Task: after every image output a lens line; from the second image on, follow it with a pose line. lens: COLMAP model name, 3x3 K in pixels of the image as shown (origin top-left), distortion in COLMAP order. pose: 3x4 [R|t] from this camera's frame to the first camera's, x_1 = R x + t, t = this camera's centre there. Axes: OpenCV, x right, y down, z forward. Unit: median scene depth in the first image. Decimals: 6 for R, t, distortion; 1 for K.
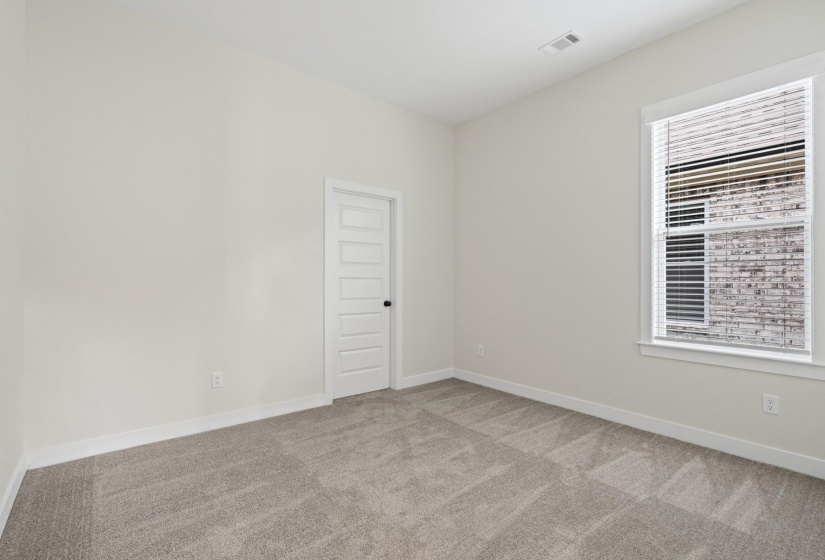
lens RADIAL K [[372.2, 0, 412.5], [0, 372.2, 280.0], [0, 0, 1]] dist [-0.002016, 0.000047]
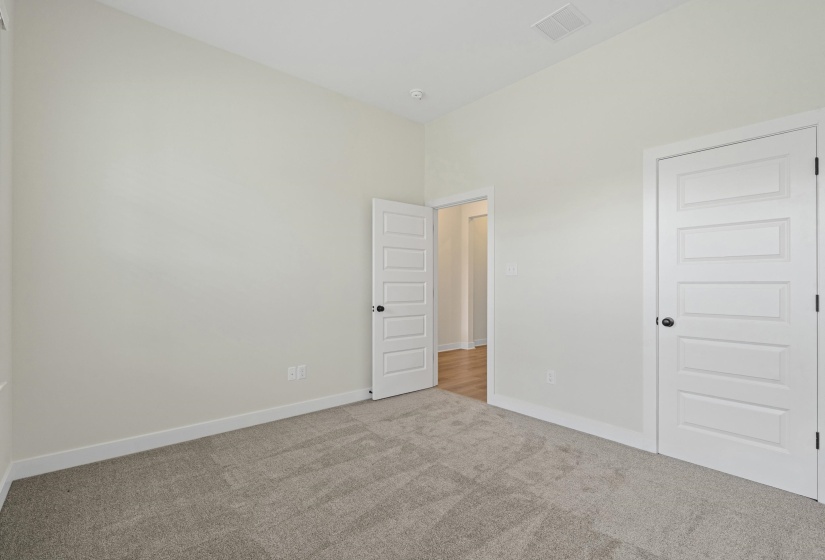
lens RADIAL K [[372.2, 0, 412.5], [0, 372.2, 280.0], [0, 0, 1]] dist [-0.002016, 0.000047]
pose [[-0.010809, -0.010605, -0.999885, 0.488182], [0.010654, 0.999886, -0.010720, -0.007964], [0.999885, -0.010768, -0.010695, 0.520535]]
